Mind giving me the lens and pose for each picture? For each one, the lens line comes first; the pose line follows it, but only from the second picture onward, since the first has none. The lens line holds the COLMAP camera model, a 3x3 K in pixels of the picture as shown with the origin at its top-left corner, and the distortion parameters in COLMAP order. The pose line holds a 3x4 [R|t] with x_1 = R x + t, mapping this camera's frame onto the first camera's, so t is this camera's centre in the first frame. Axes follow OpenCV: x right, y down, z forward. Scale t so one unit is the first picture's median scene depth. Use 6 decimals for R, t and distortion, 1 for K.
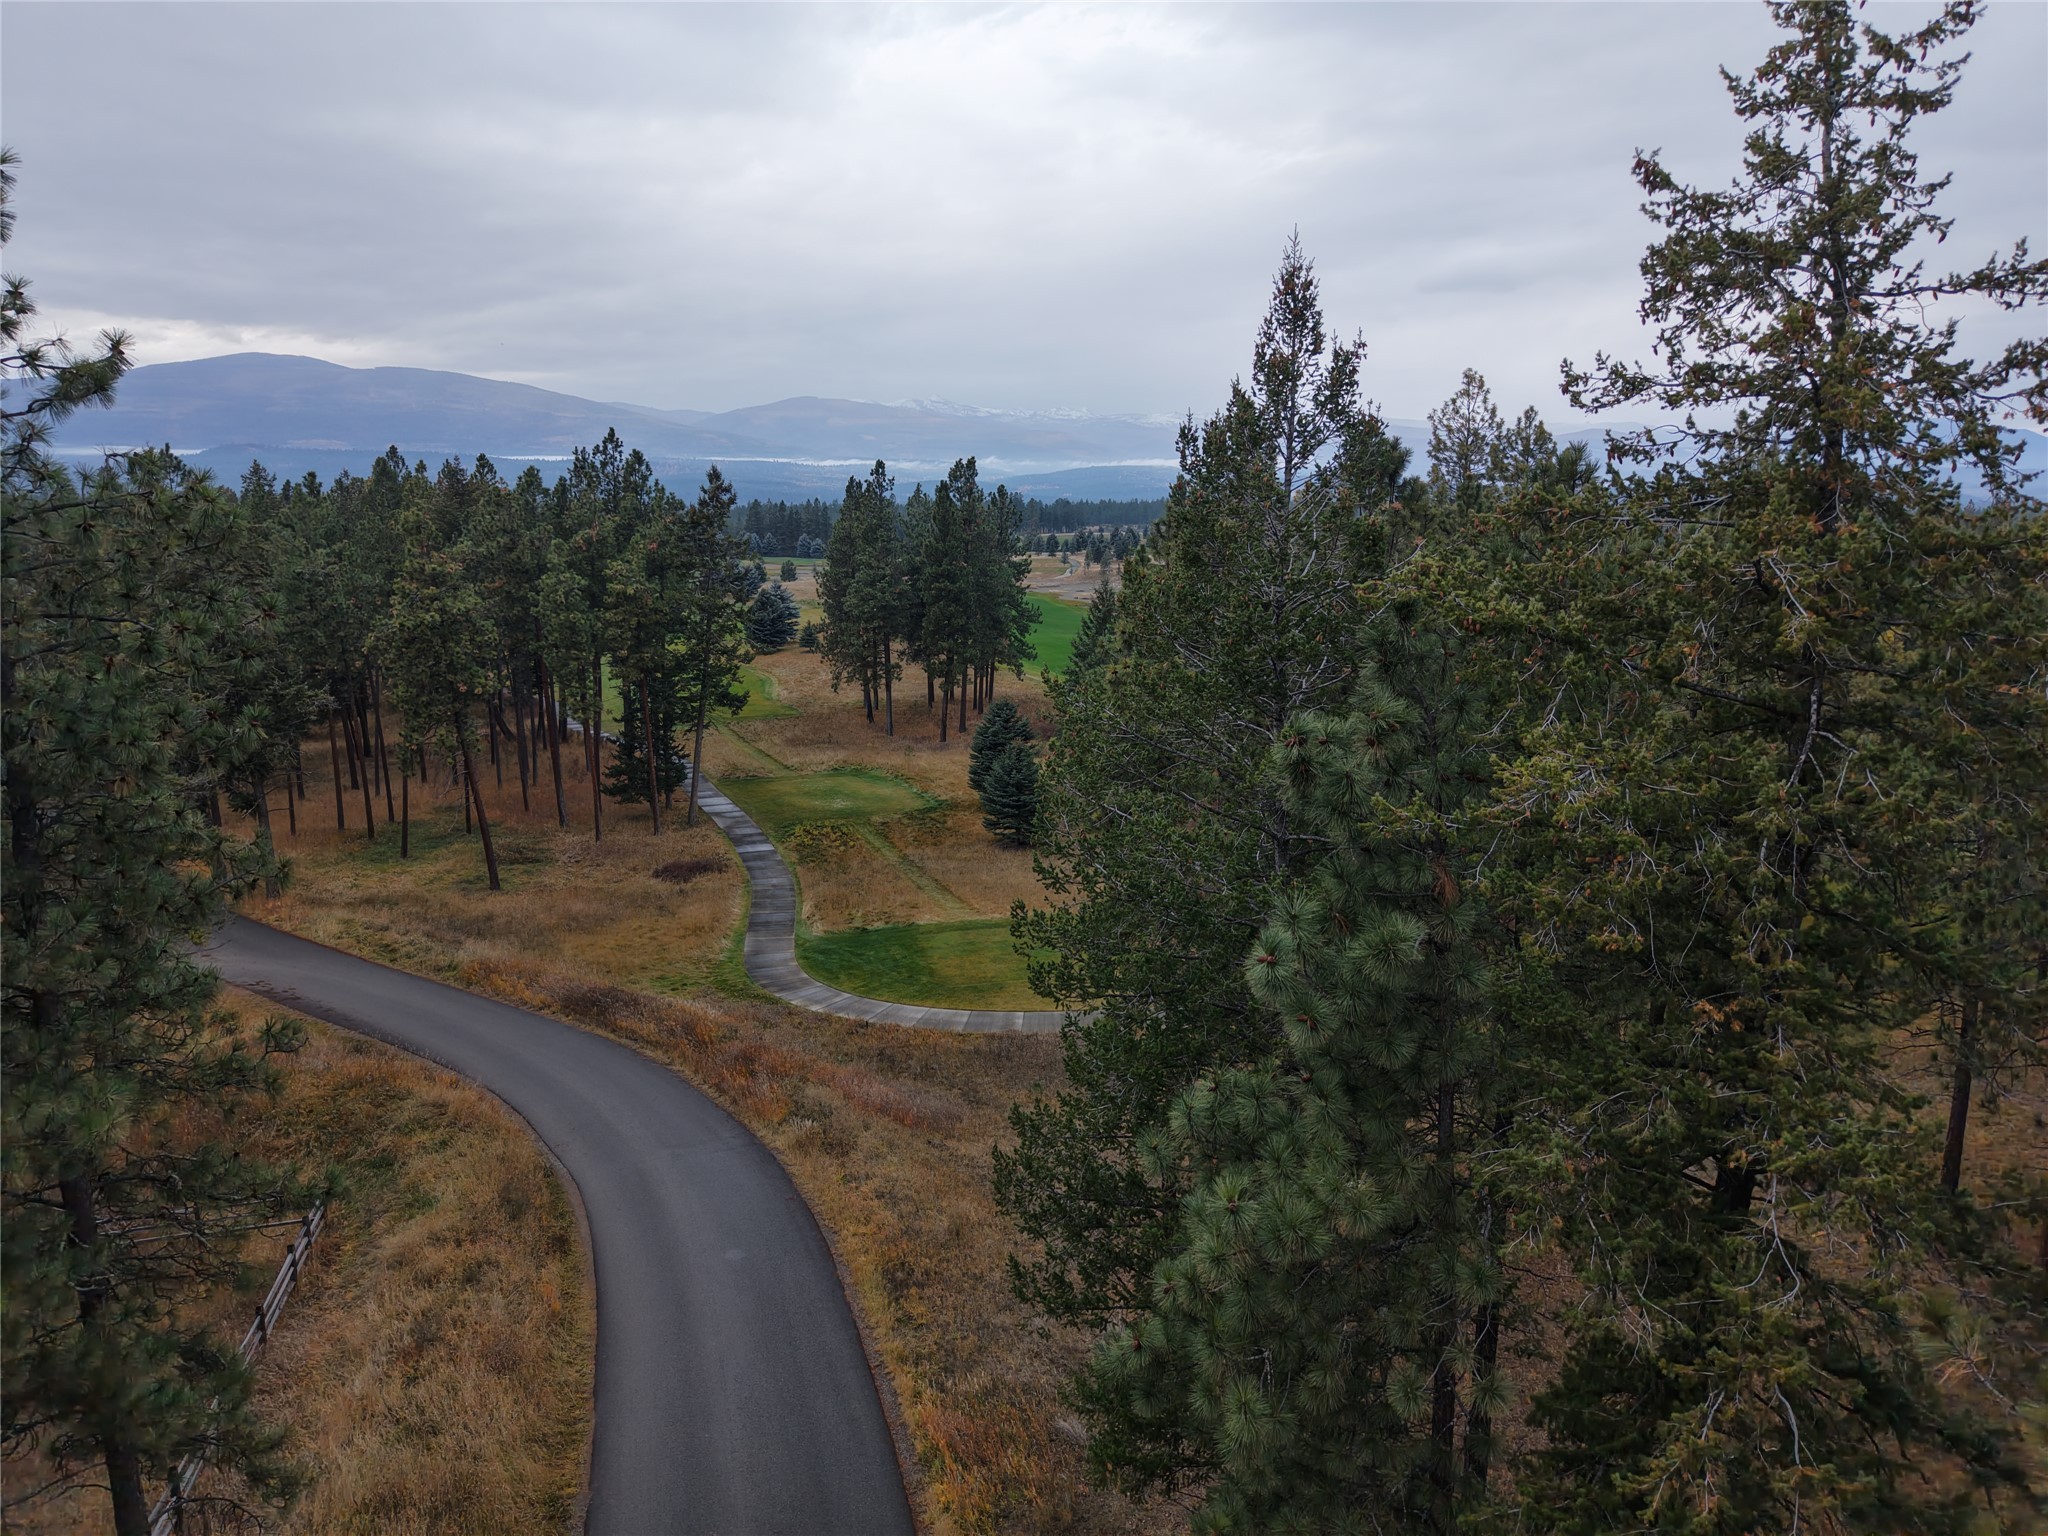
lens RADIAL K [[1359.6, 0, 1038.2], [0, 1359.6, 777.8], [0, 0, 1]] dist [0.020681, -0.016451]
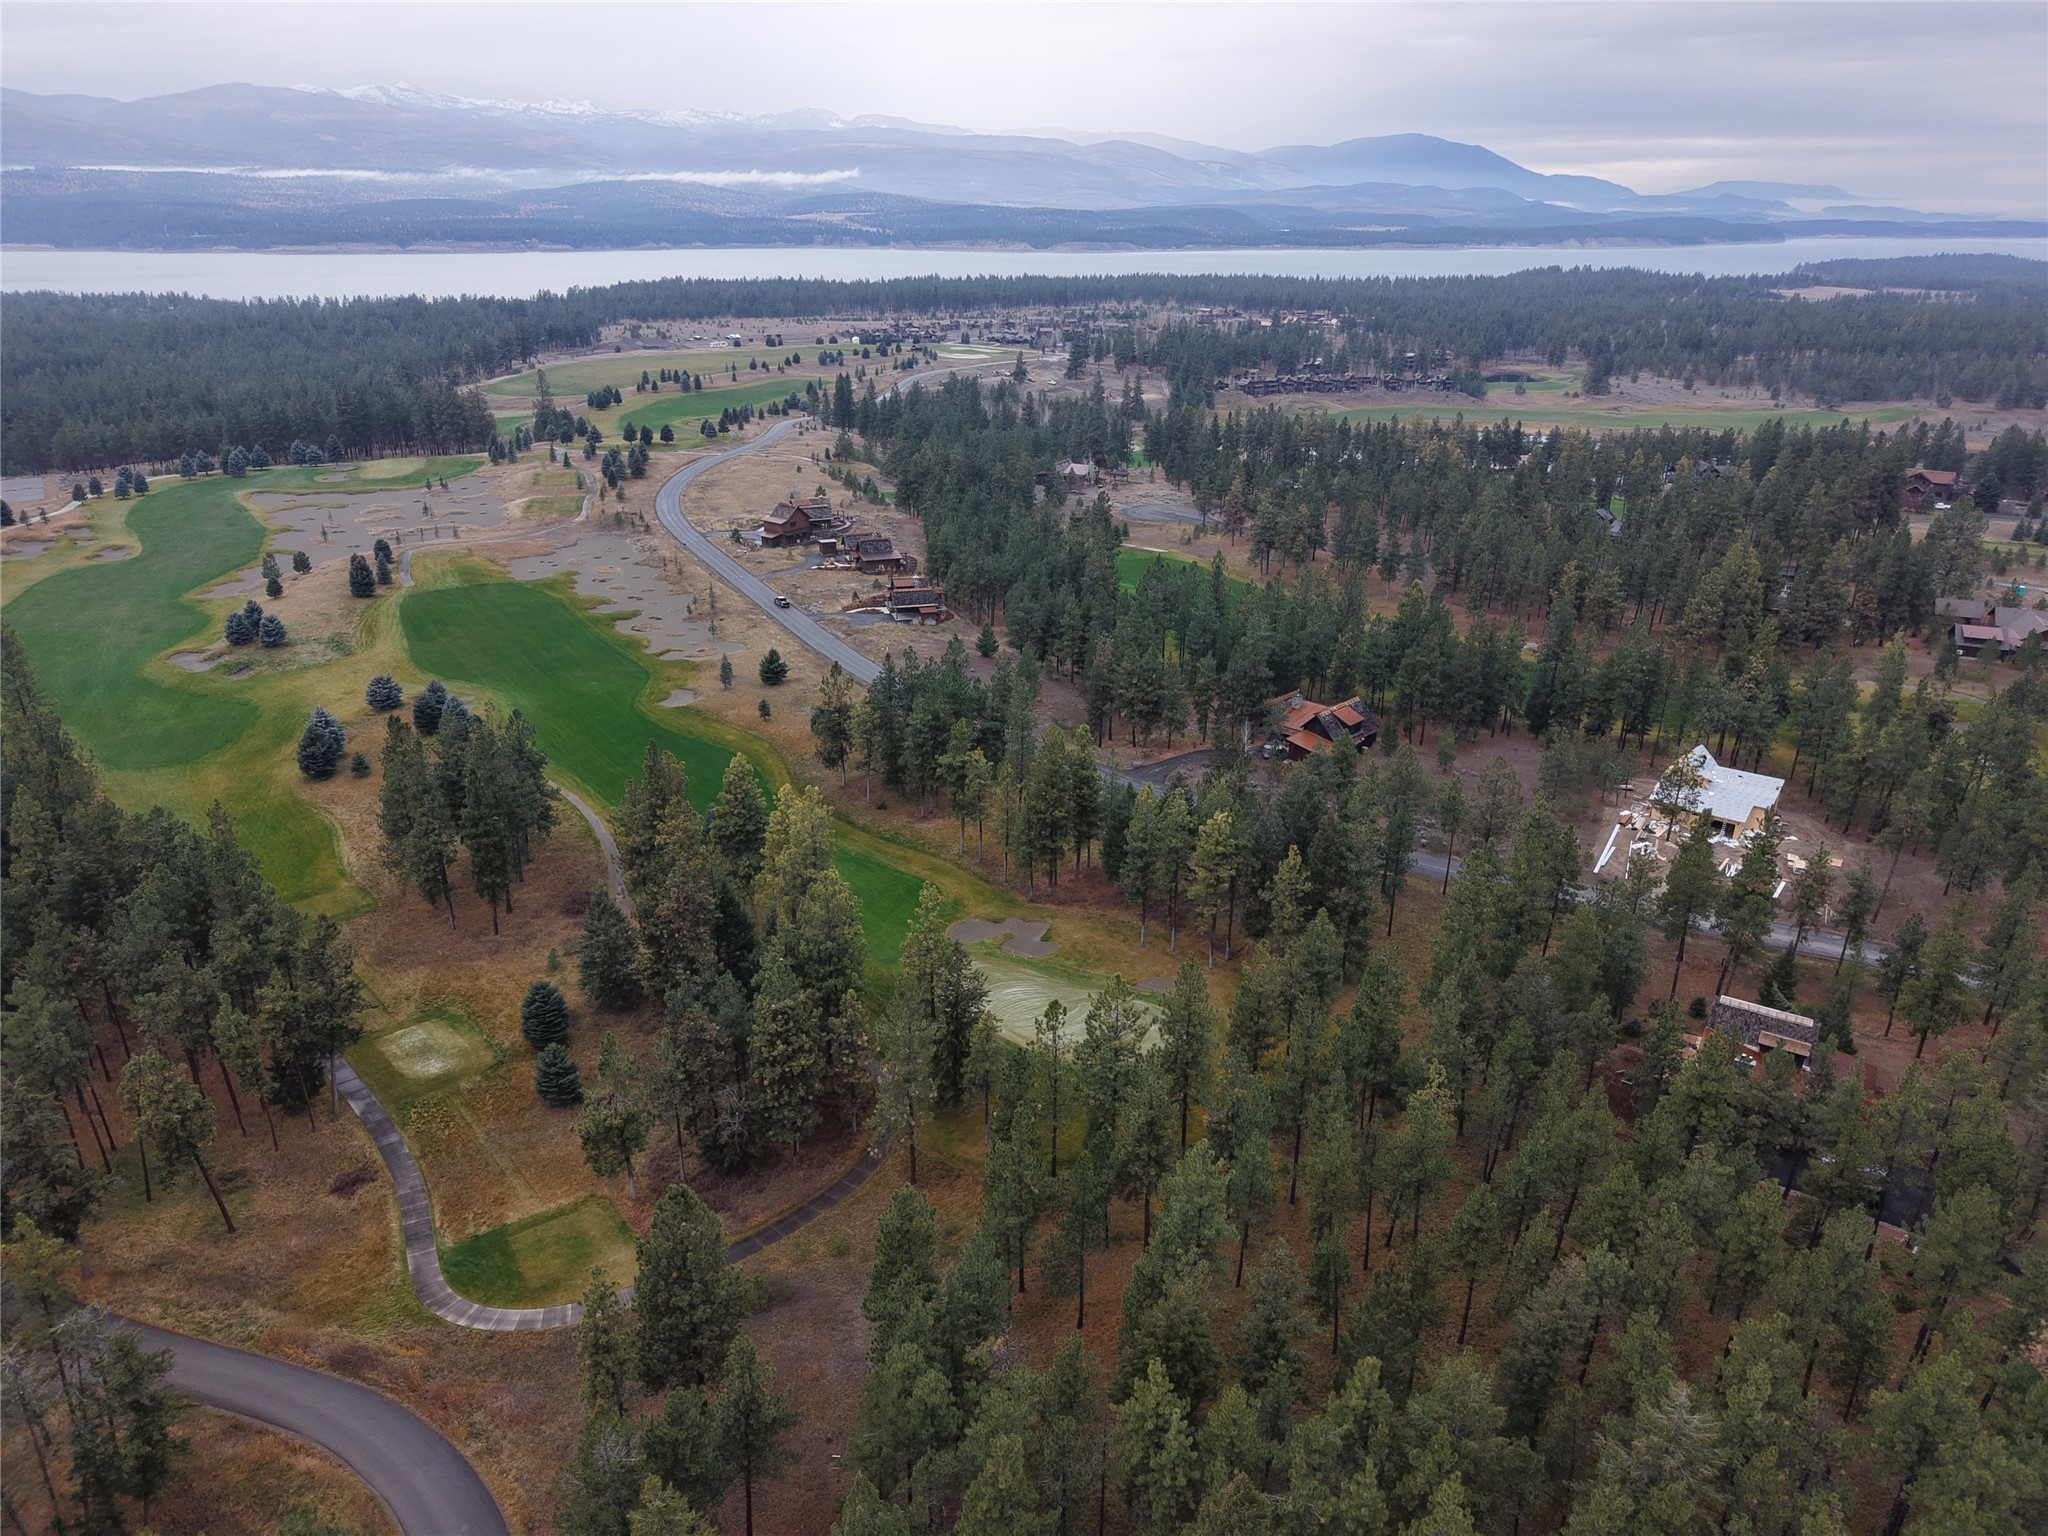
lens RADIAL K [[1359.6, 0, 1029.5], [0, 1359.6, 772.6], [0, 0, 1]] dist [0.020681, -0.016451]
pose [[0.950450, -0.113702, 0.289340, 0.092872], [0.055545, 0.977849, 0.201807, -0.647267], [-0.305876, -0.175736, 0.935712, -0.656656]]
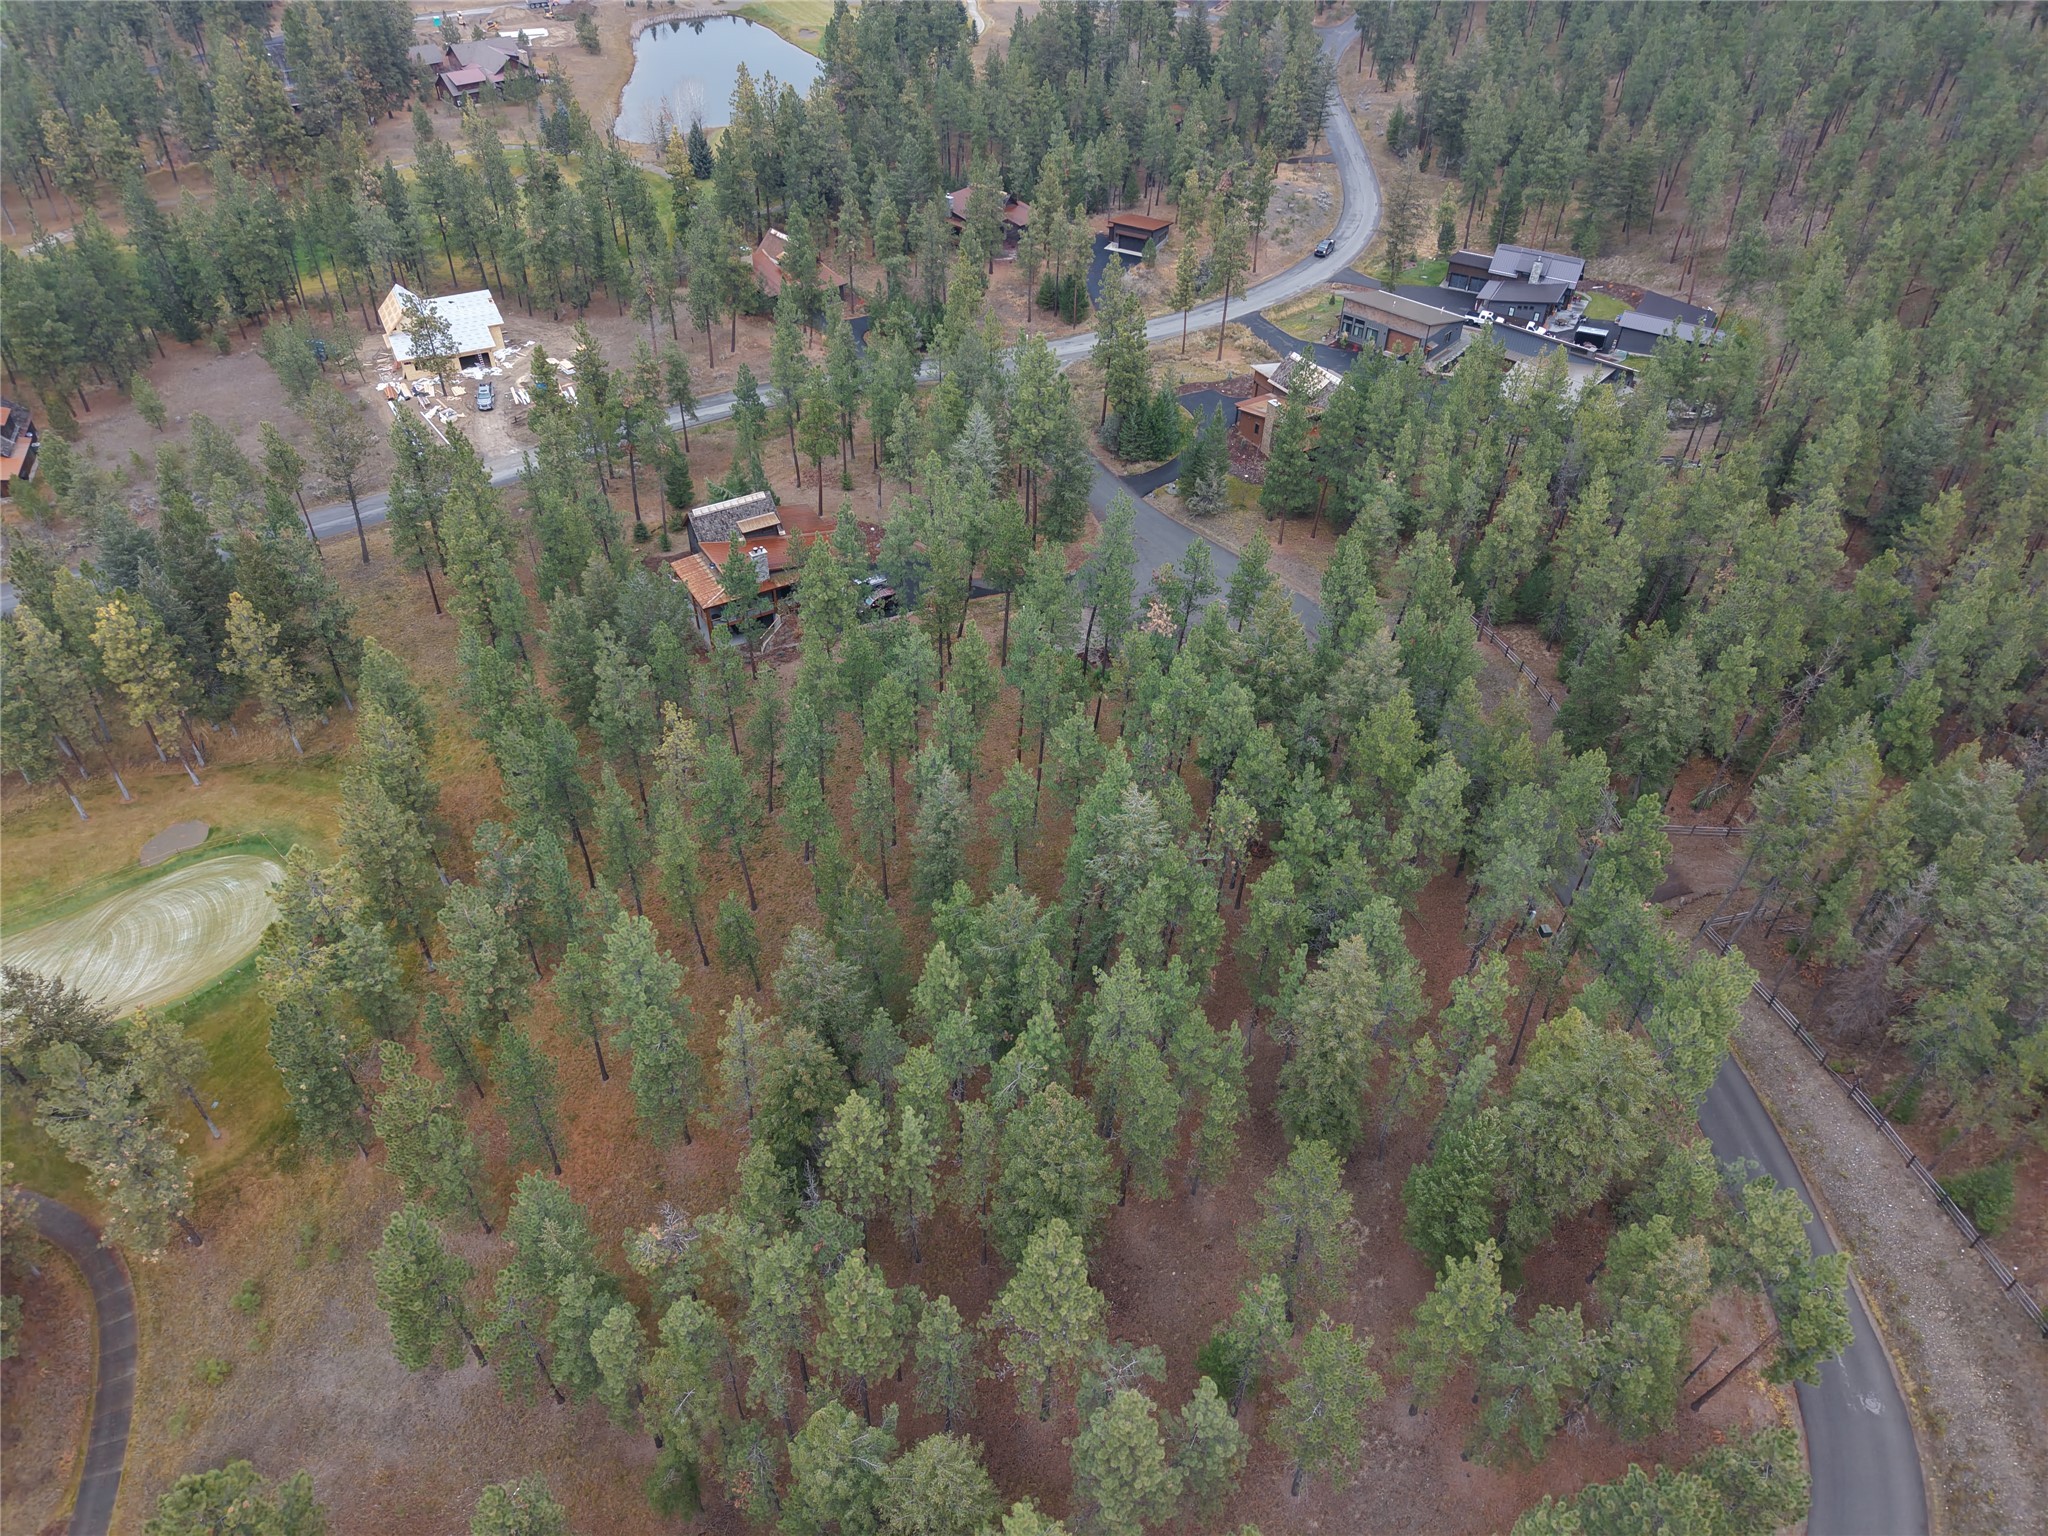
lens RADIAL K [[1359.6, 0, 1017.3], [0, 1359.6, 772.8], [0, 0, 1]] dist [0.020681, -0.016451]
pose [[0.149894, -0.658380, 0.737610, -0.117875], [0.179962, 0.751744, 0.634425, -0.787326], [-0.972186, 0.037645, 0.231166, -0.210986]]
